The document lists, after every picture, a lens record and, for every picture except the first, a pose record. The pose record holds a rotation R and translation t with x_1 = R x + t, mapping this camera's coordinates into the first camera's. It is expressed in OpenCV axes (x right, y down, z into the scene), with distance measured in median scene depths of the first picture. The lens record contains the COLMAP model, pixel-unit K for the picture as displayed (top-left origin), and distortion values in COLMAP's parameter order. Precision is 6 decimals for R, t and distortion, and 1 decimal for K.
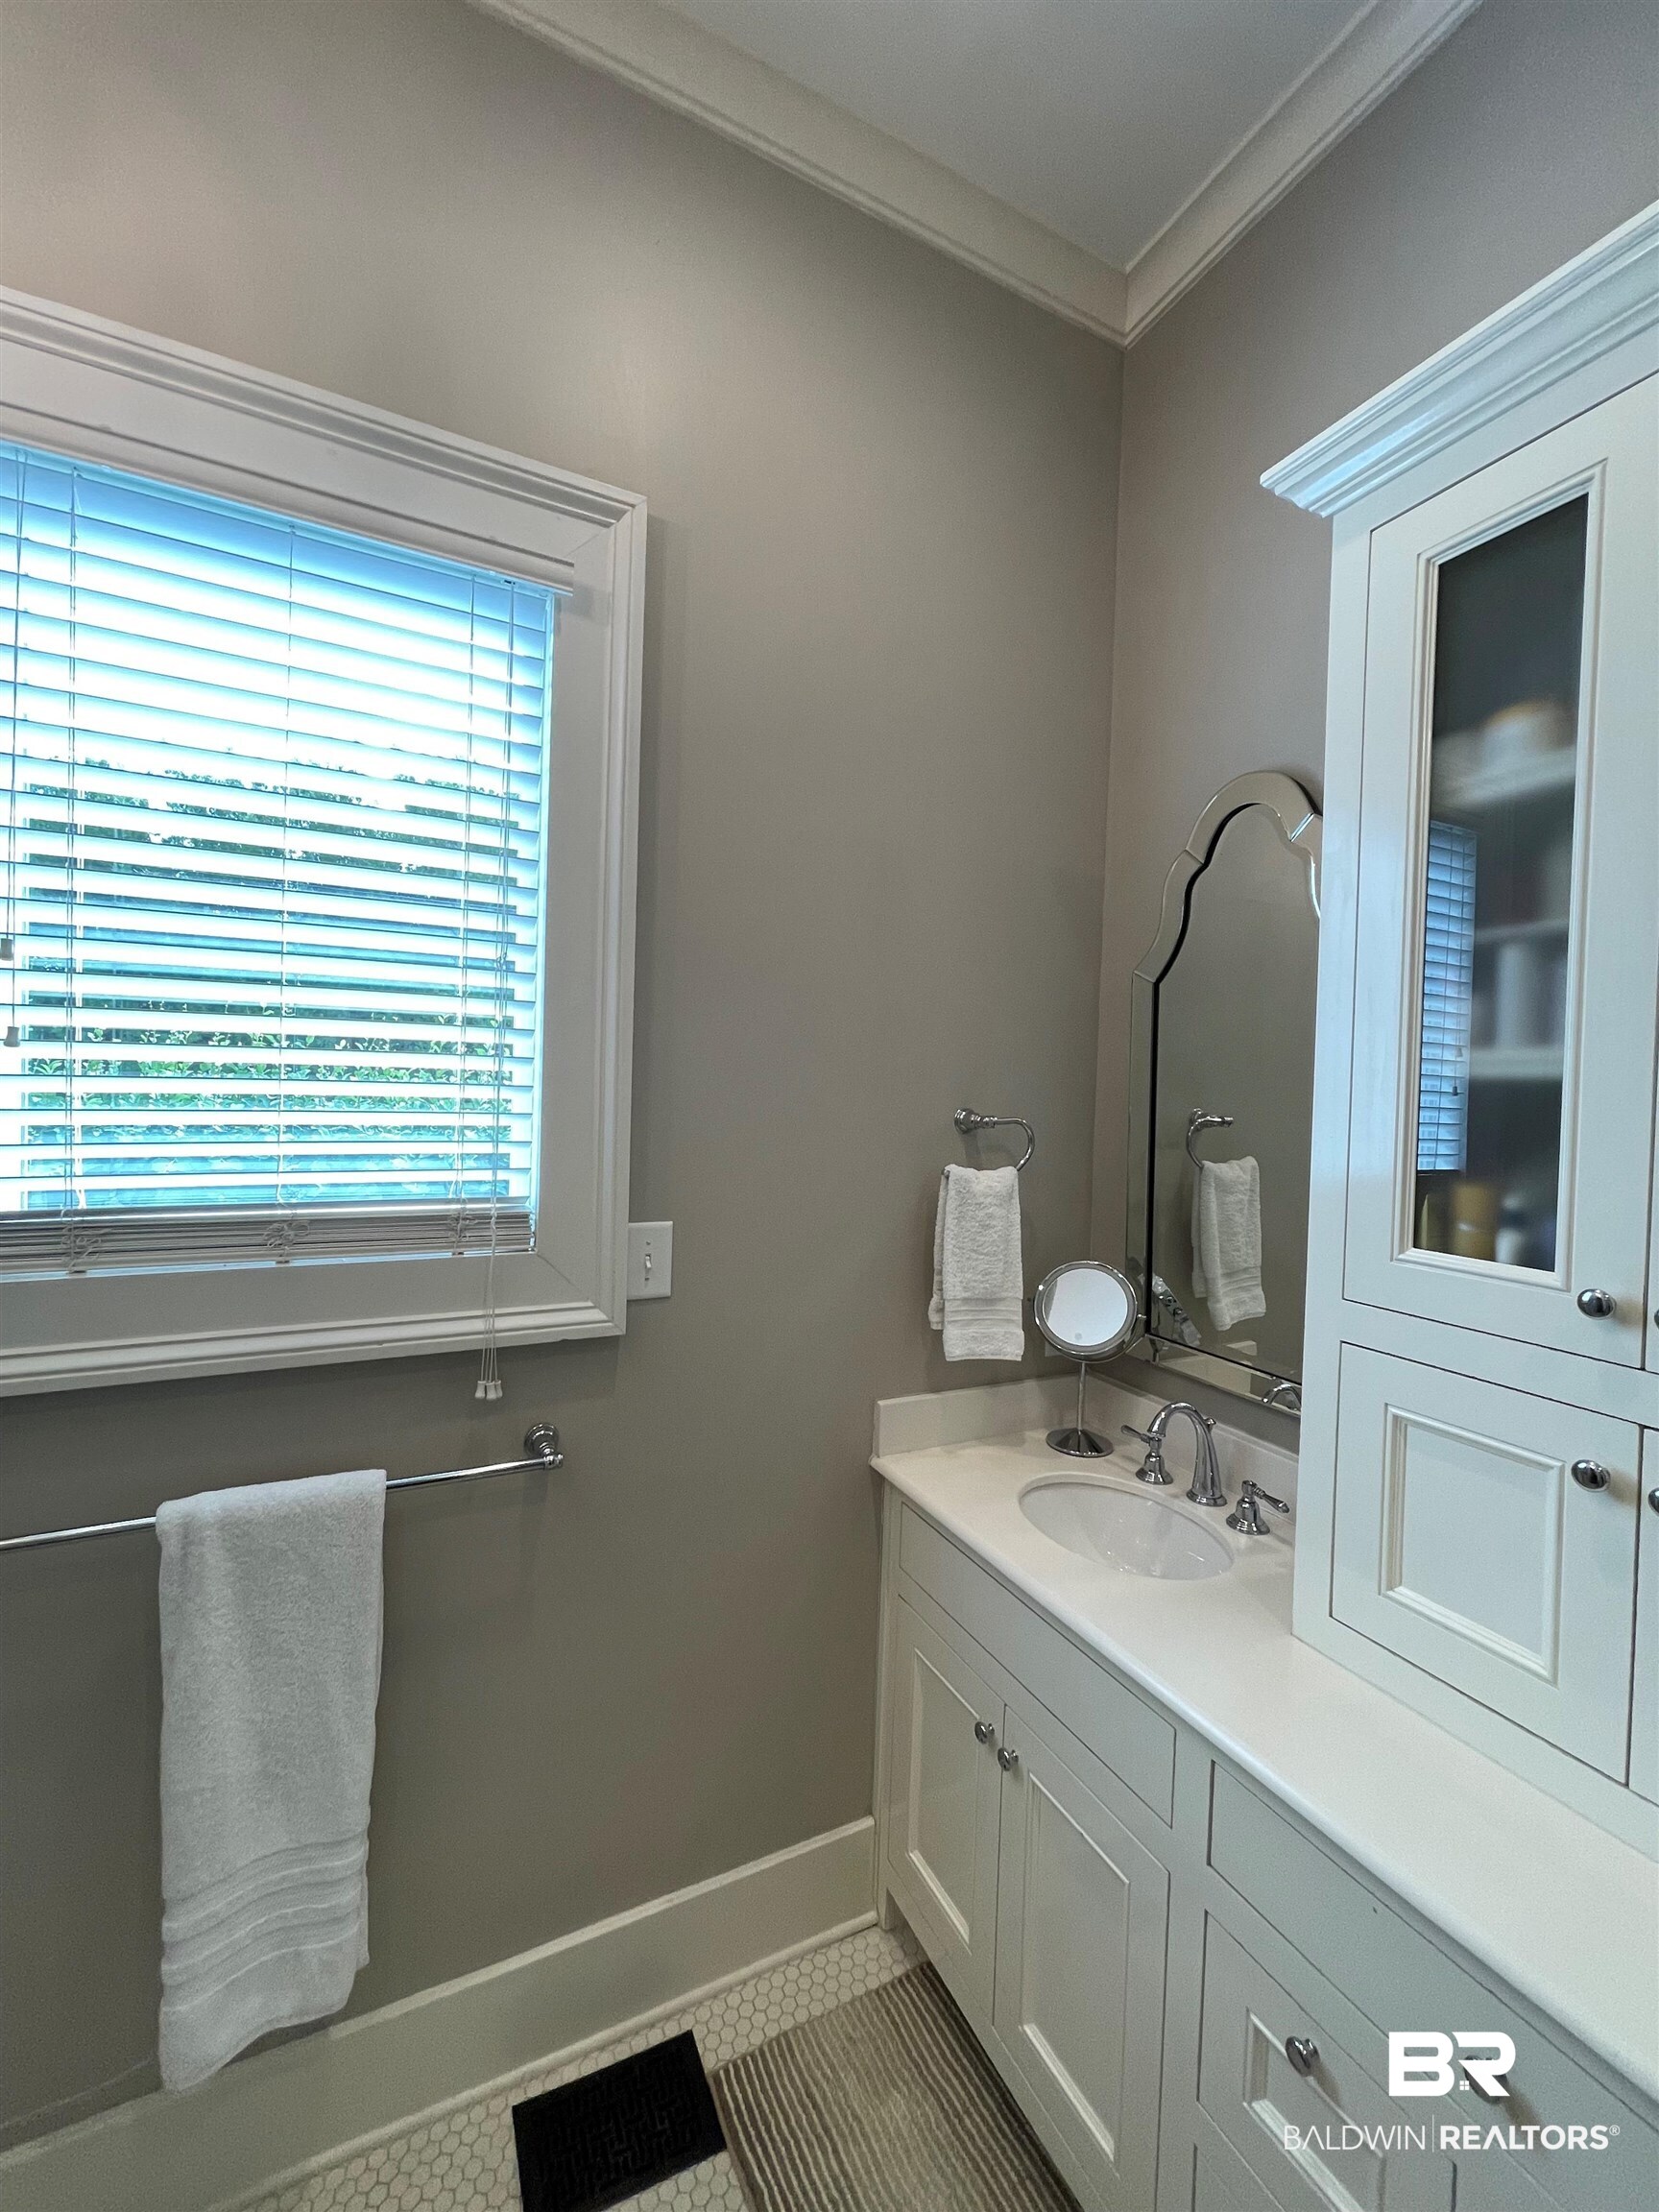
lens RADIAL K [[880.7, 0, 829.5], [0, 880.7, 1106.0], [0, 0, 1]] dist [-0.002596, -0.000533]
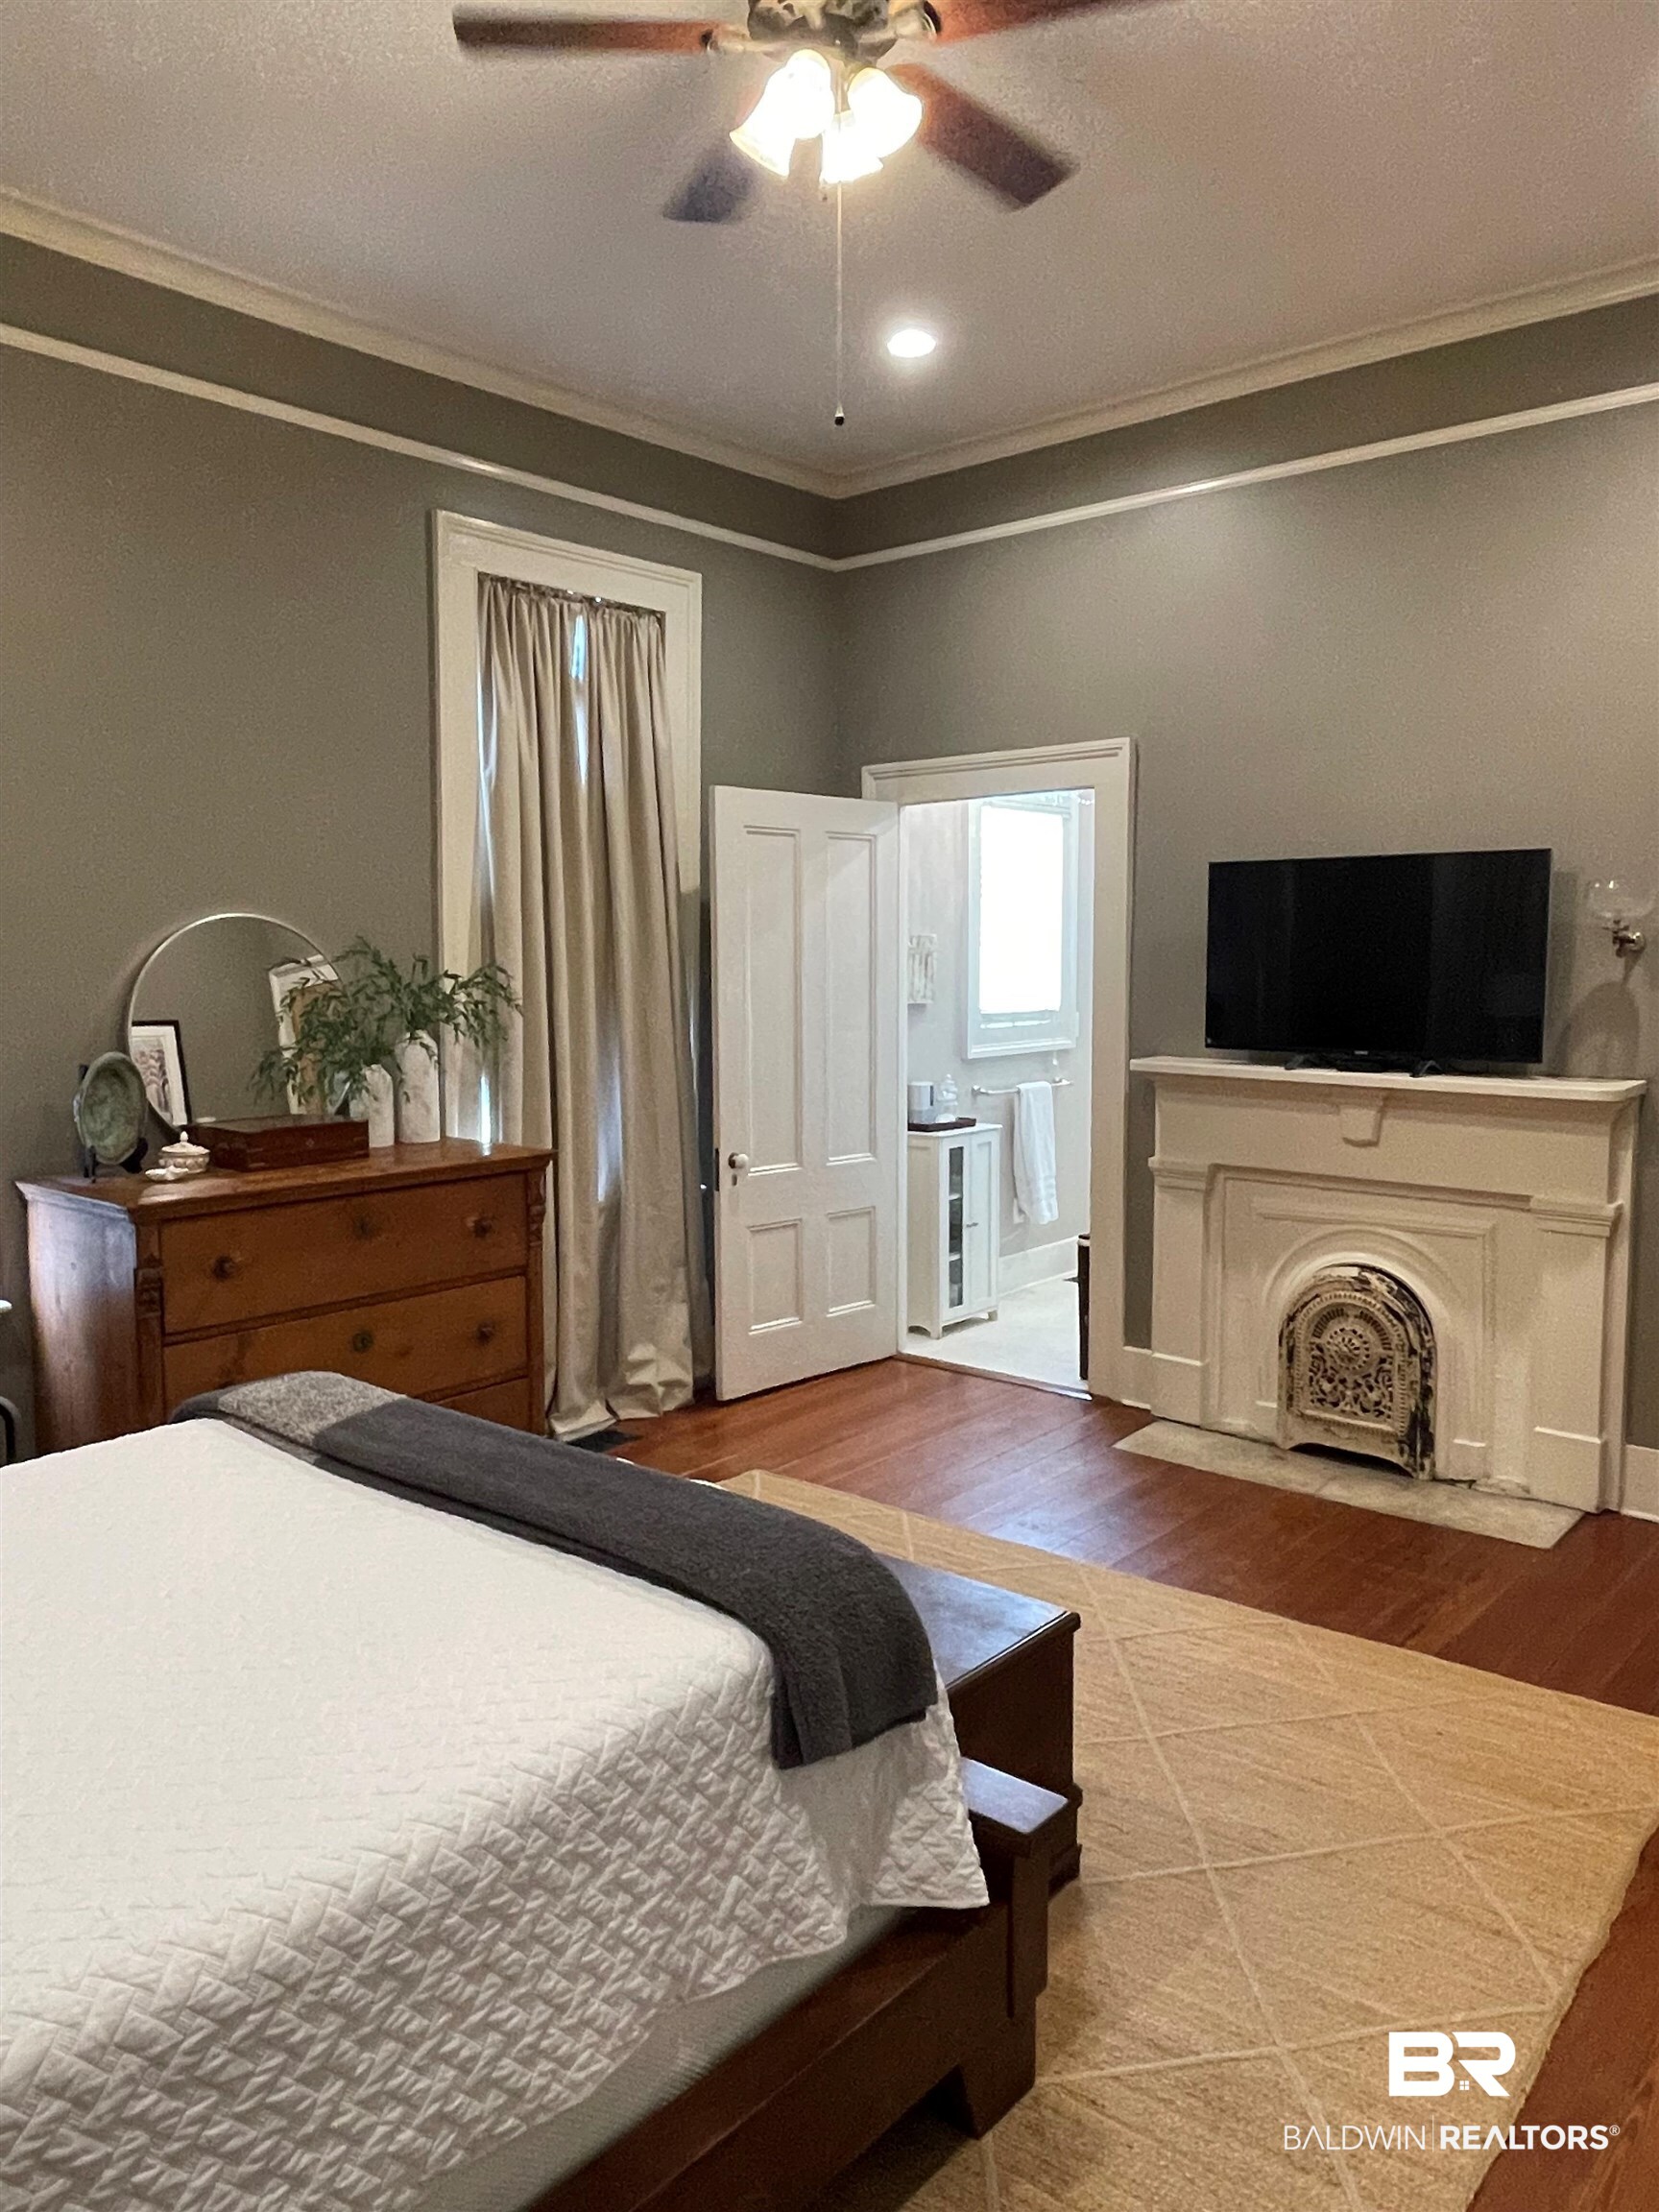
lens RADIAL K [[1576.6, 0, 820.8], [0, 1576.6, 1089.3], [0, 0, 1]] dist [0.003665, 0.001928]
pose [[0.921106, -0.071044, 0.382774, -3.992683], [0.039073, 0.995114, 0.090670, -0.174054], [-0.387345, -0.068561, 0.919382, -4.752727]]
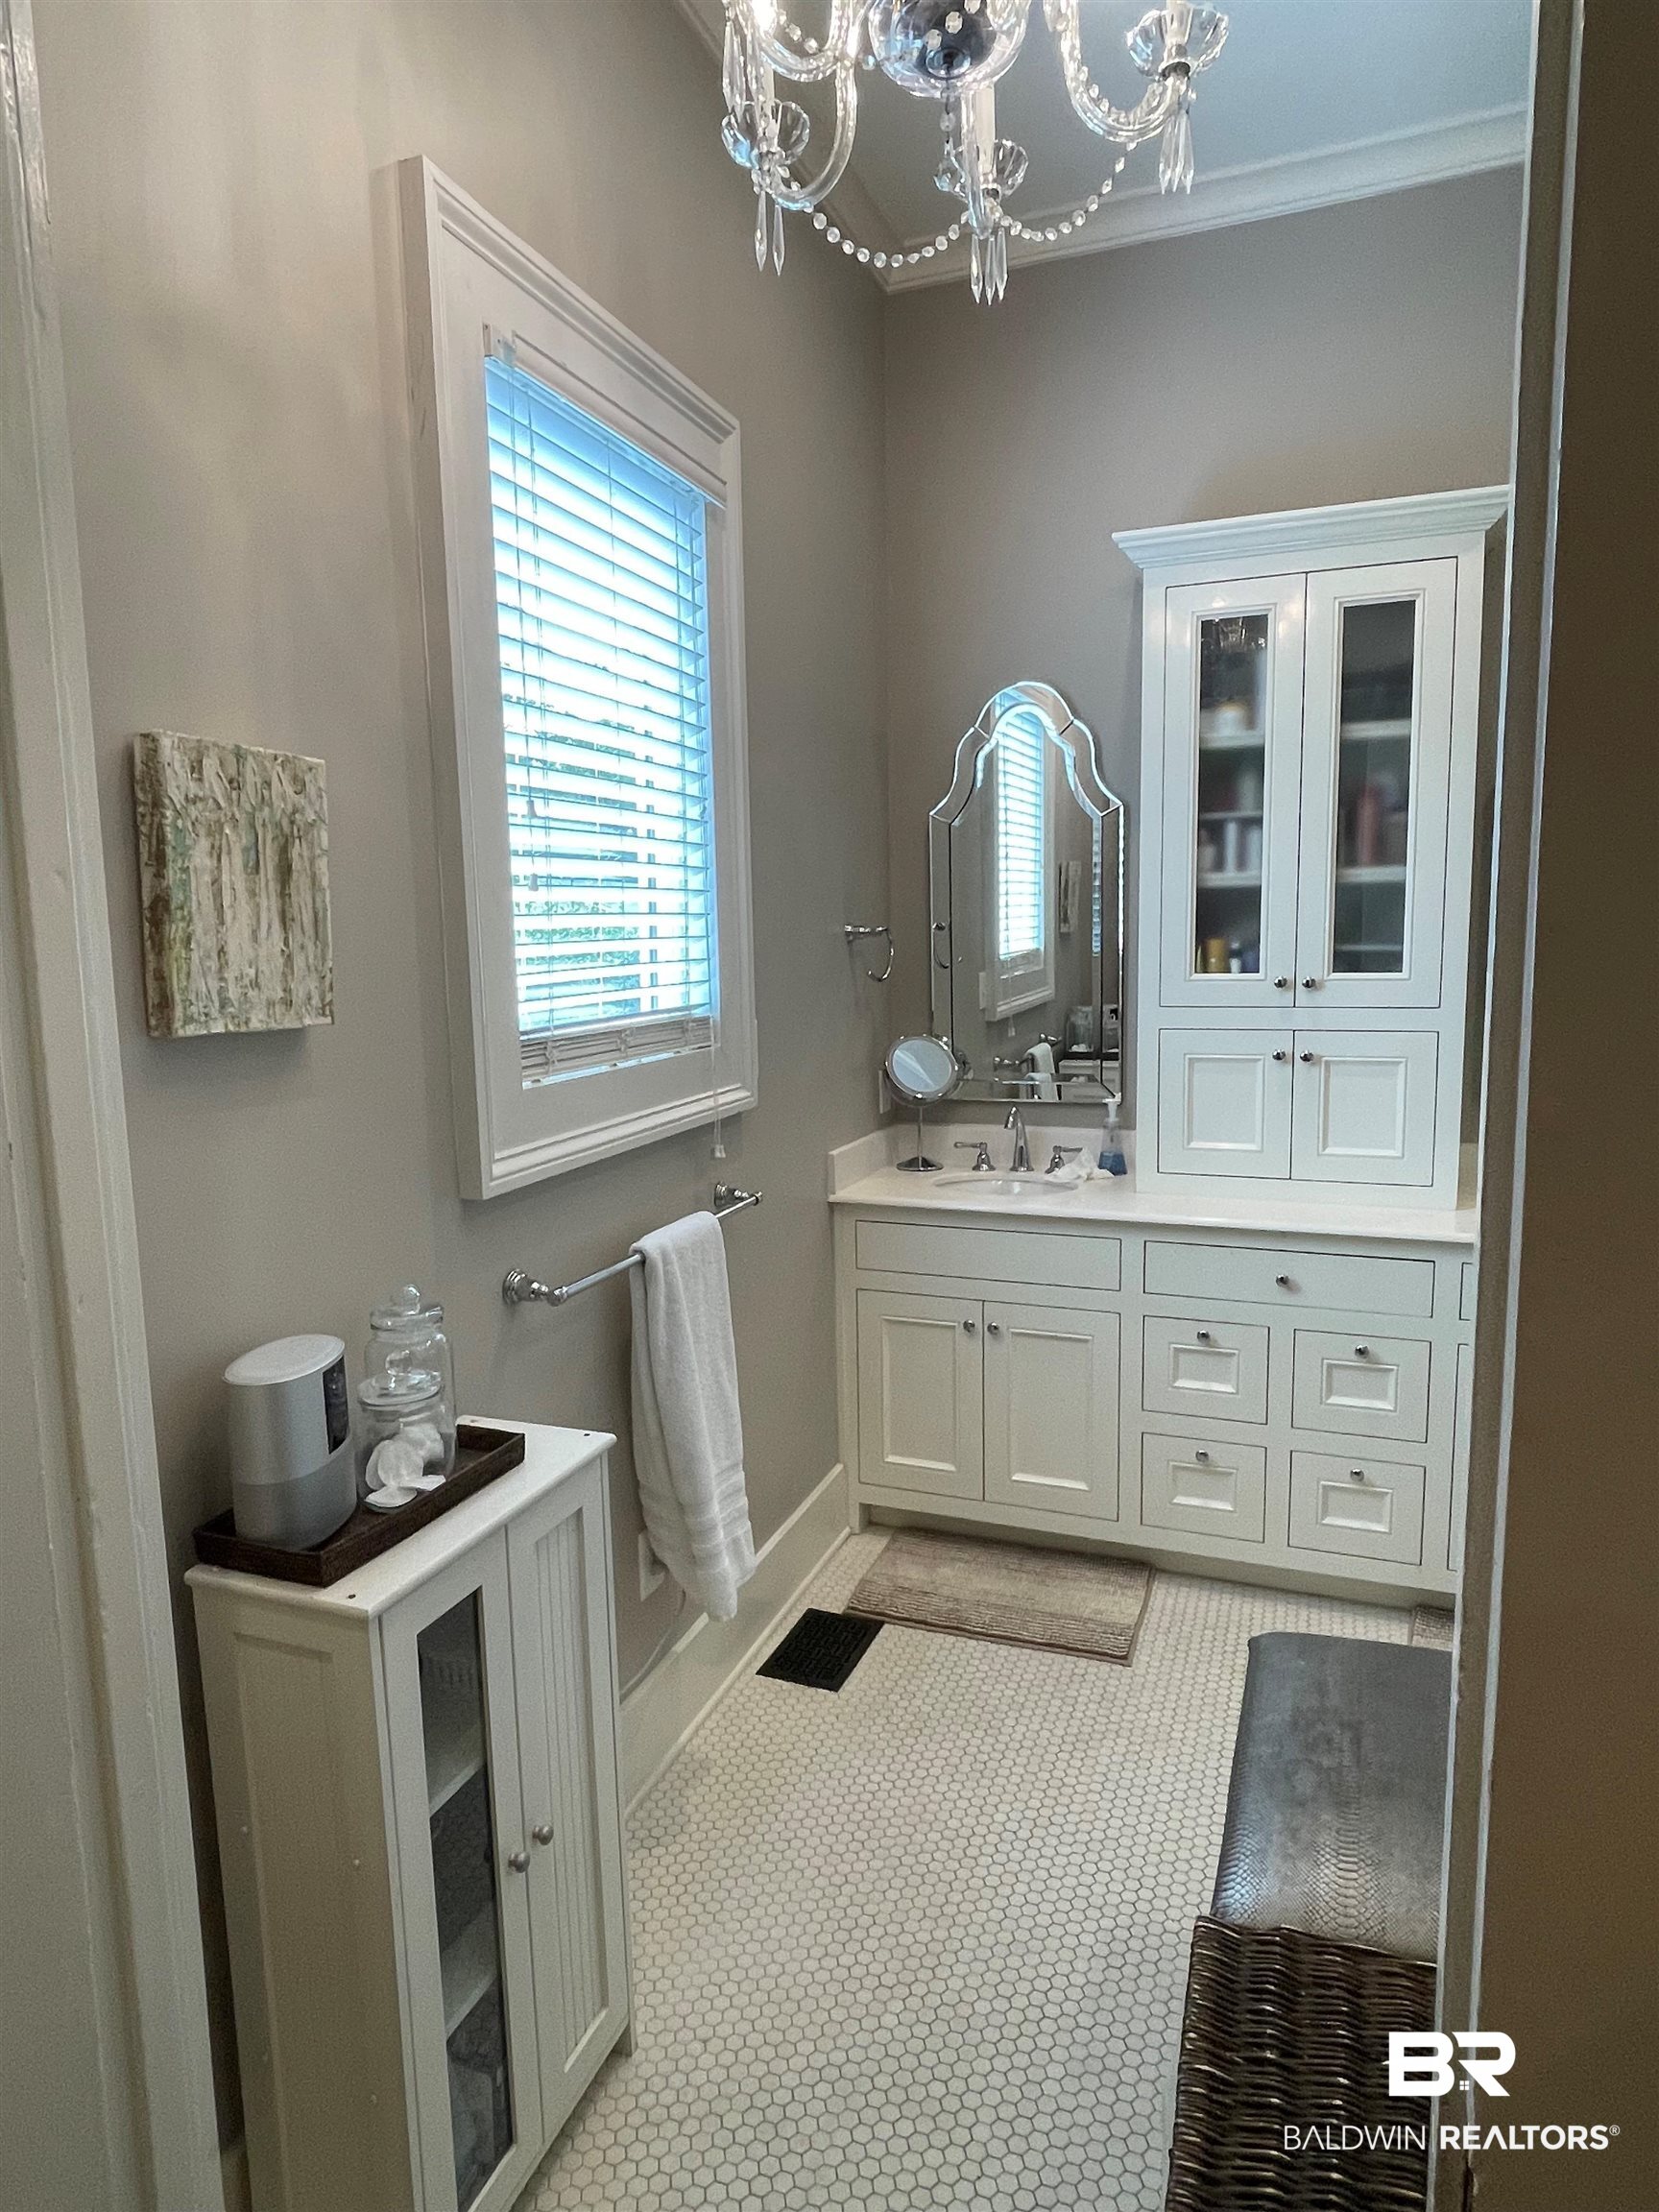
lens RADIAL K [[1306.1, 0, 829.5], [0, 1306.1, 1106.0], [0, 0, 1]] dist [-0.002504, -0.000342]
pose [[0.736134, -0.138901, 0.662430, -1.728975], [0.050836, 0.987298, 0.150528, -0.026256], [-0.674924, -0.077133, 0.733845, -0.568420]]
